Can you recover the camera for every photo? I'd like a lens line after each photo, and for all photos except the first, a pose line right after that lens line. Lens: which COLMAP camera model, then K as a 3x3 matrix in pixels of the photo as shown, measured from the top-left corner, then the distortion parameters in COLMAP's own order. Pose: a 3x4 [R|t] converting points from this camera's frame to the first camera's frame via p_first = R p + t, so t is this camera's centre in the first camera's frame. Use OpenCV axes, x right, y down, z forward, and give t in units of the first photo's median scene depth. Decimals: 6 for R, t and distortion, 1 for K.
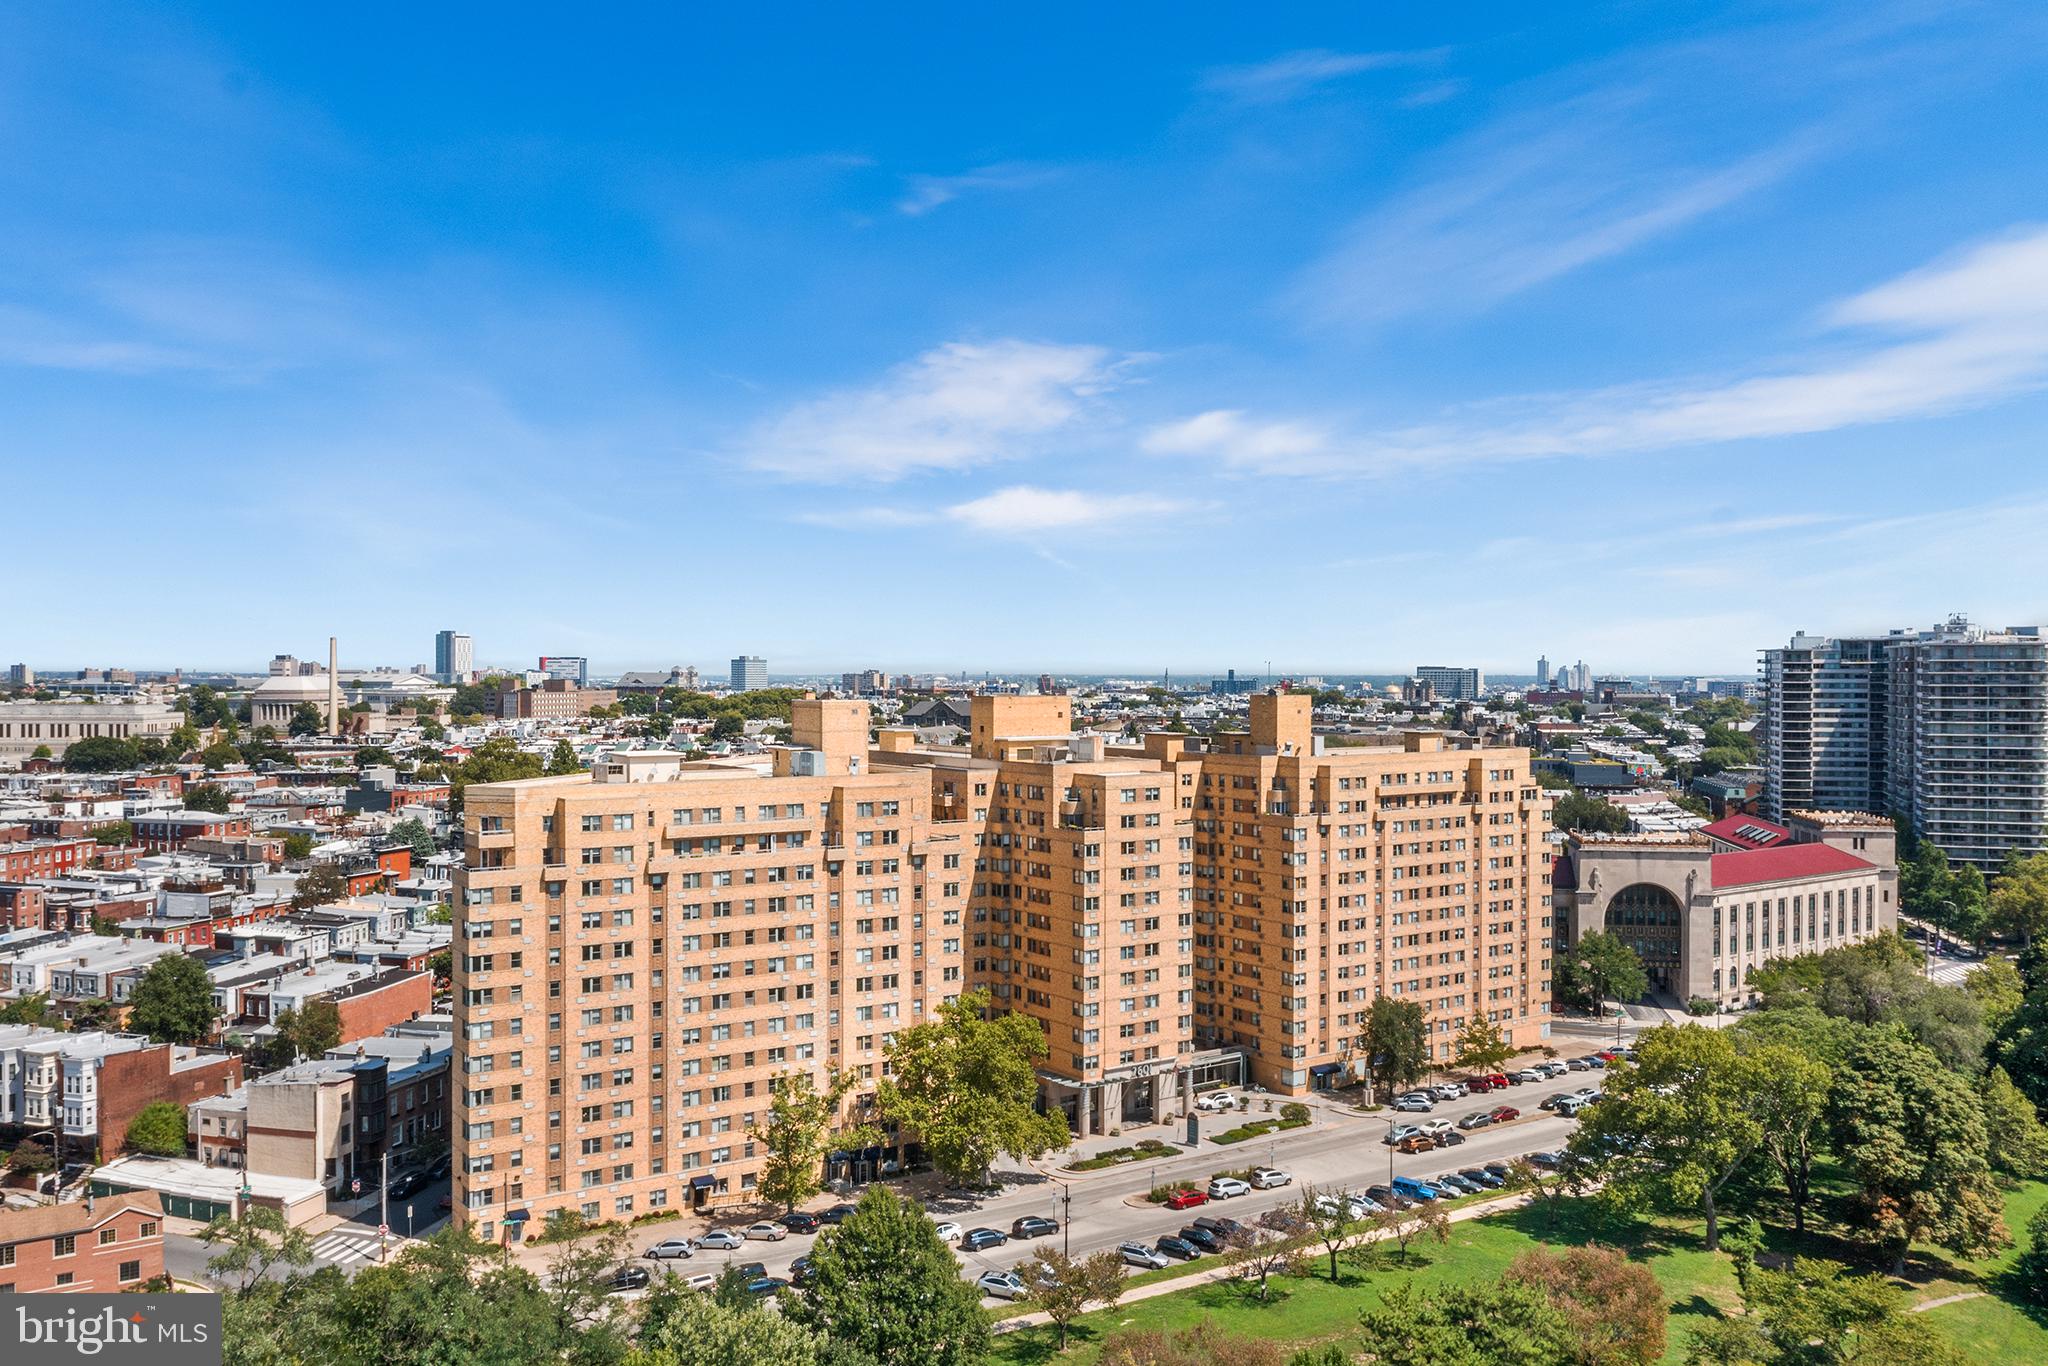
lens RADIAL K [[1665.8, 0, 1024.0], [0, 1665.8, 683.0], [0, 0, 1]] dist [-0.007481, 0.001564]
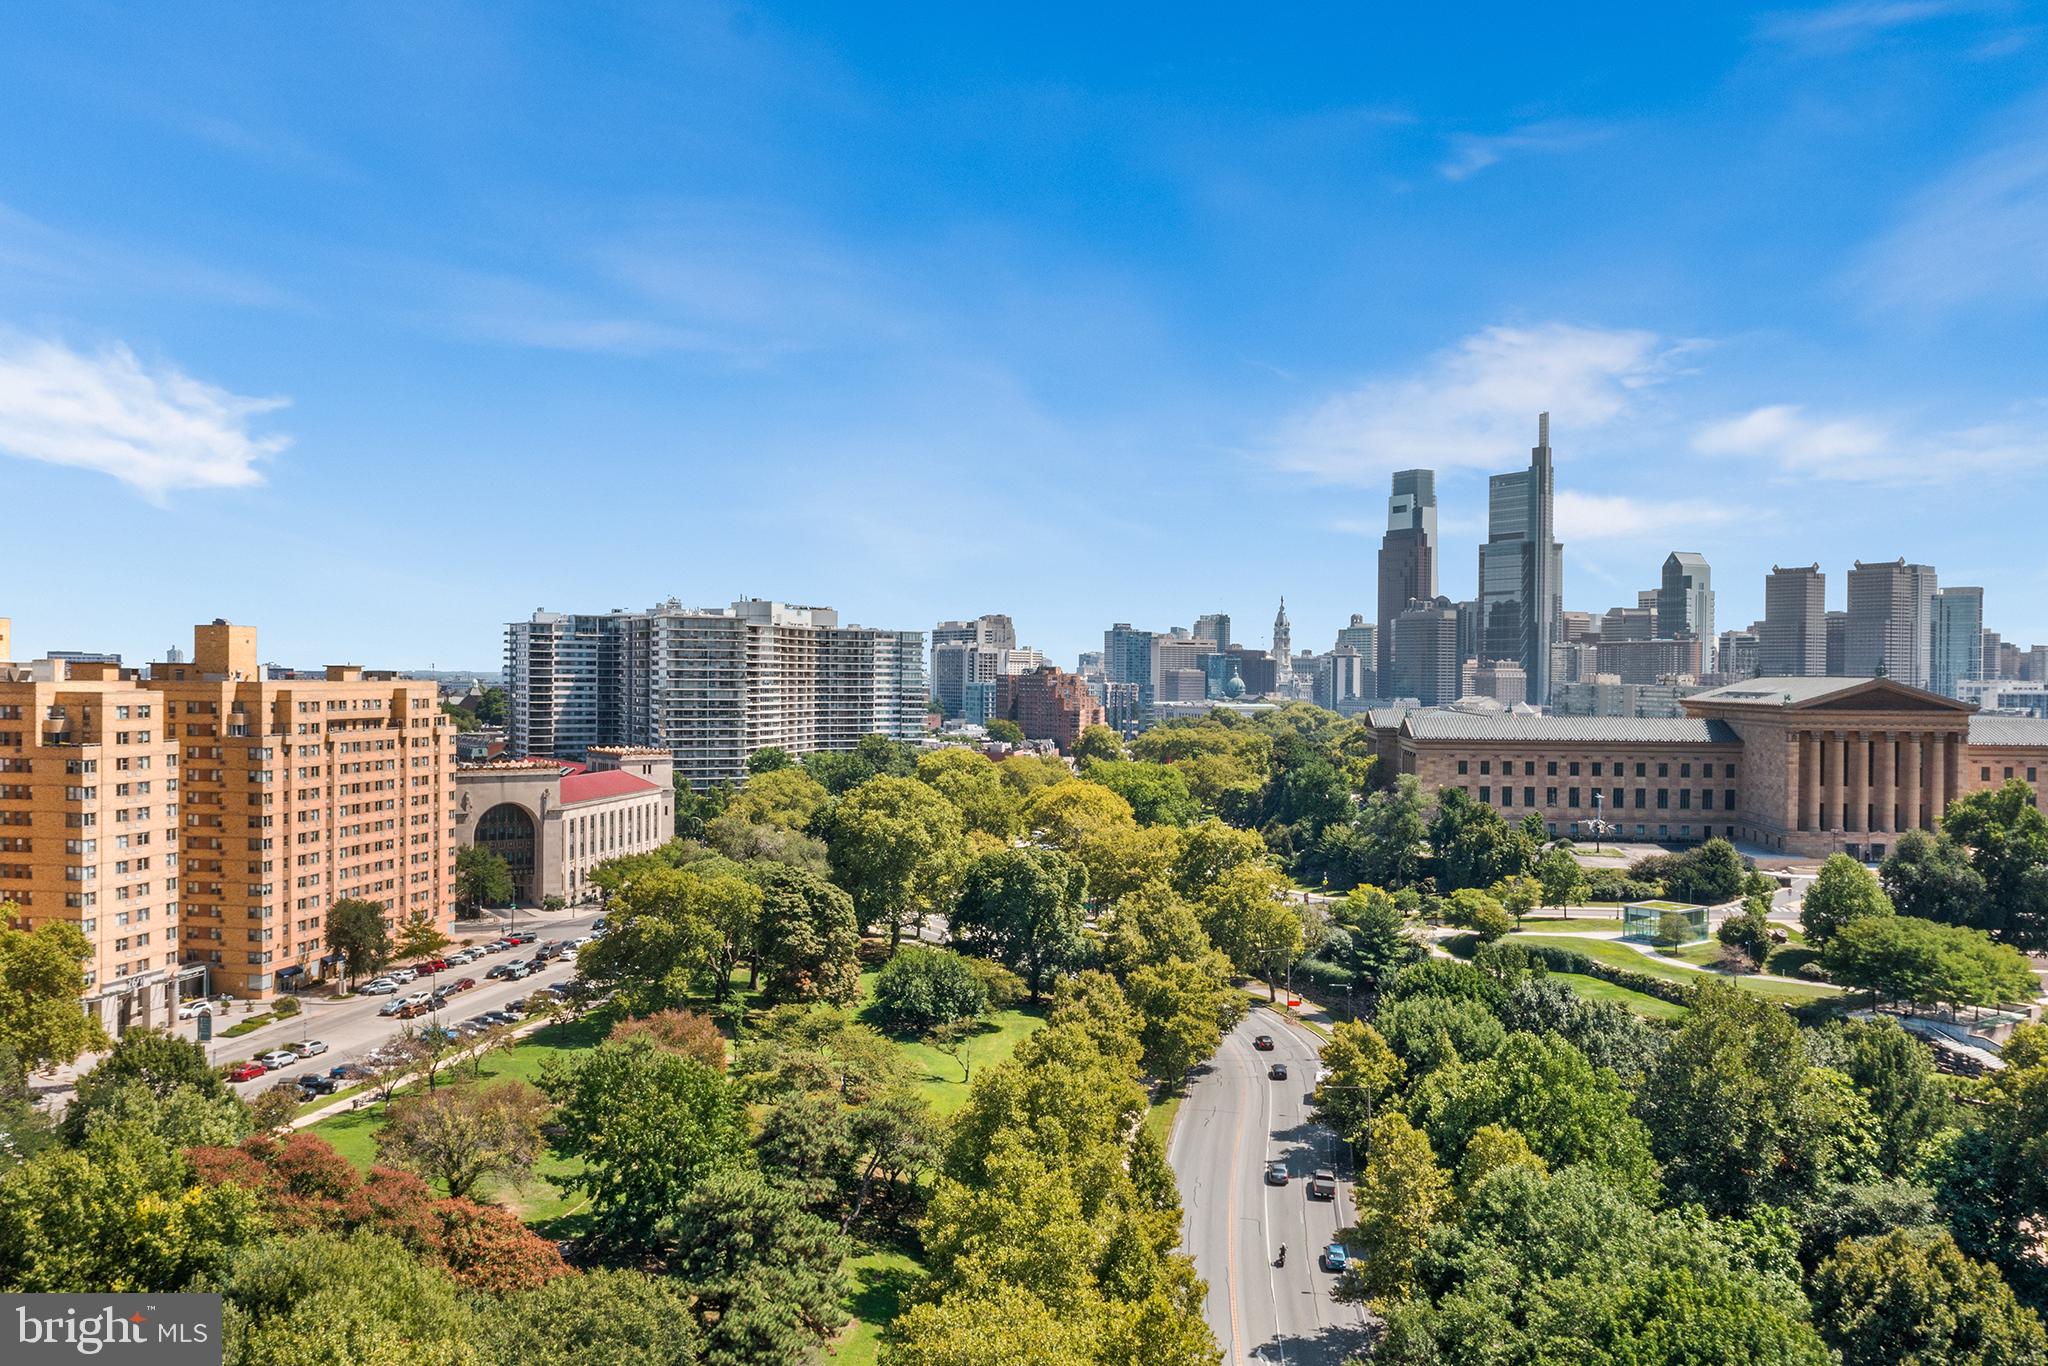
lens RADIAL K [[1665.8, 0, 1024.0], [0, 1665.8, 683.0], [0, 0, 1]] dist [-0.007481, 0.001564]
pose [[0.698134, 0.004594, 0.715952, -0.250757], [-0.004334, 0.999988, -0.002191, 0.044760], [-0.715954, -0.001573, 0.698146, -0.087016]]
